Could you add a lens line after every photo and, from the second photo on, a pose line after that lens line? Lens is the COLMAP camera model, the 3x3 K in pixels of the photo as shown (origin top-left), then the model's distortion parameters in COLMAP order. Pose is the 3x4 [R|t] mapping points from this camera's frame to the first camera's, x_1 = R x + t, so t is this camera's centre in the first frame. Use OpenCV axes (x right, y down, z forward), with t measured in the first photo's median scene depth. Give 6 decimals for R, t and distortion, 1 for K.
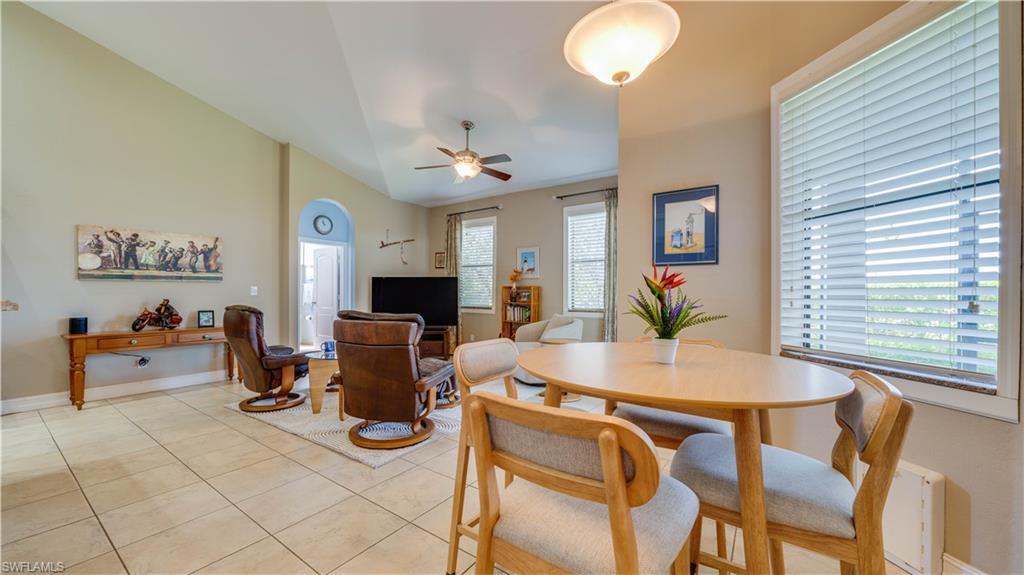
lens RADIAL K [[380.6, 0, 507.8], [0, 380.6, 293.8], [0, 0, 1]] dist [0.000619, 0.000014]
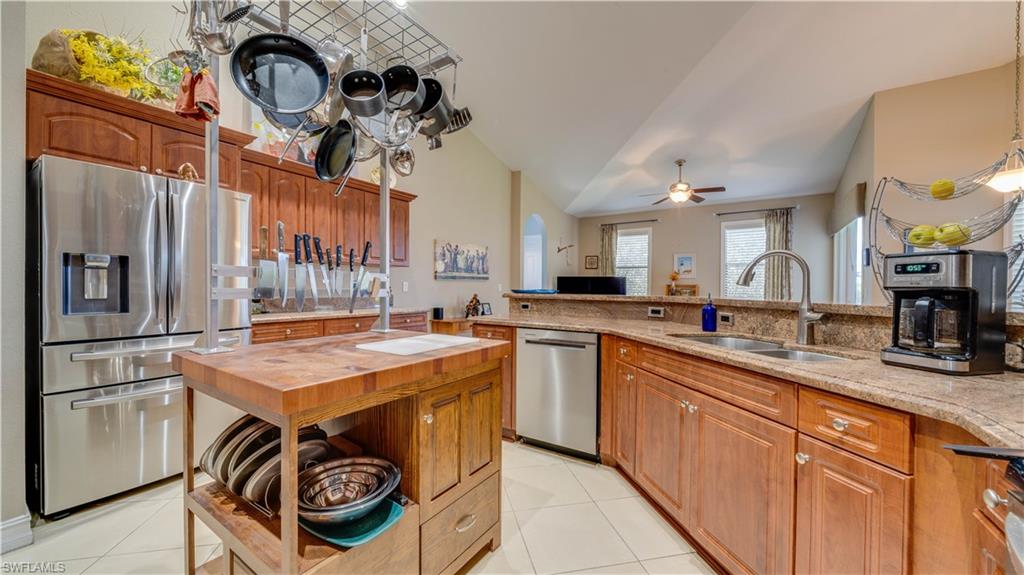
lens RADIAL K [[380.6, 0, 507.8], [0, 380.6, 293.8], [0, 0, 1]] dist [0.000619, 0.000014]
pose [[0.999567, 0.002593, 0.029321, -0.725982], [-0.002912, 0.999937, 0.010839, -0.001957], [-0.029291, -0.010920, 0.999511, -0.296349]]
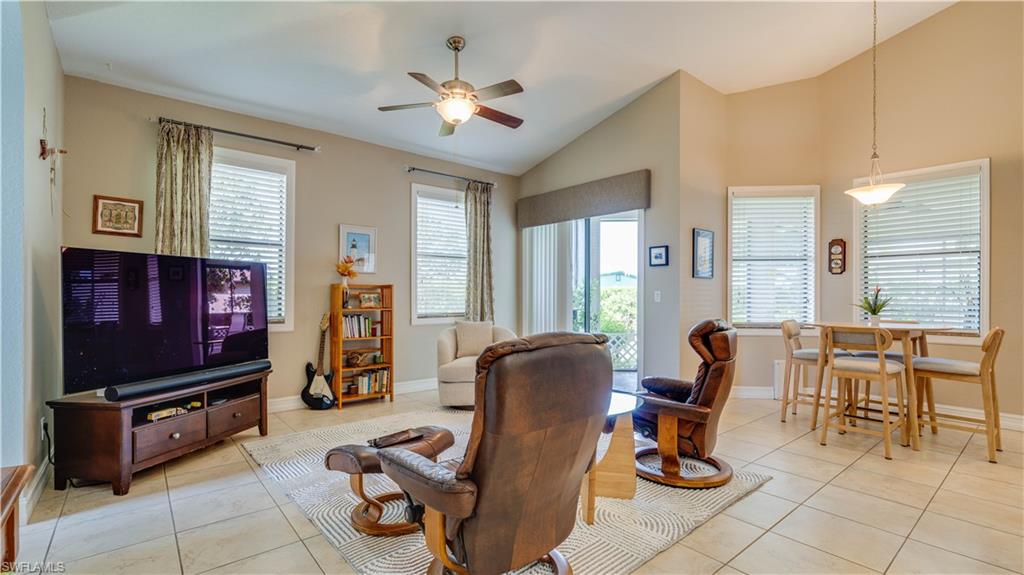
lens RADIAL K [[455.9, 0, 509.3], [0, 455.9, 290.8], [0, 0, 1]] dist [-0.000200, -0.000040]
pose [[0.265472, 0.006679, 0.964096, -0.834523], [-0.002204, 0.999978, -0.006321, -0.005174], [-0.964116, -0.000447, 0.265481, 0.688401]]
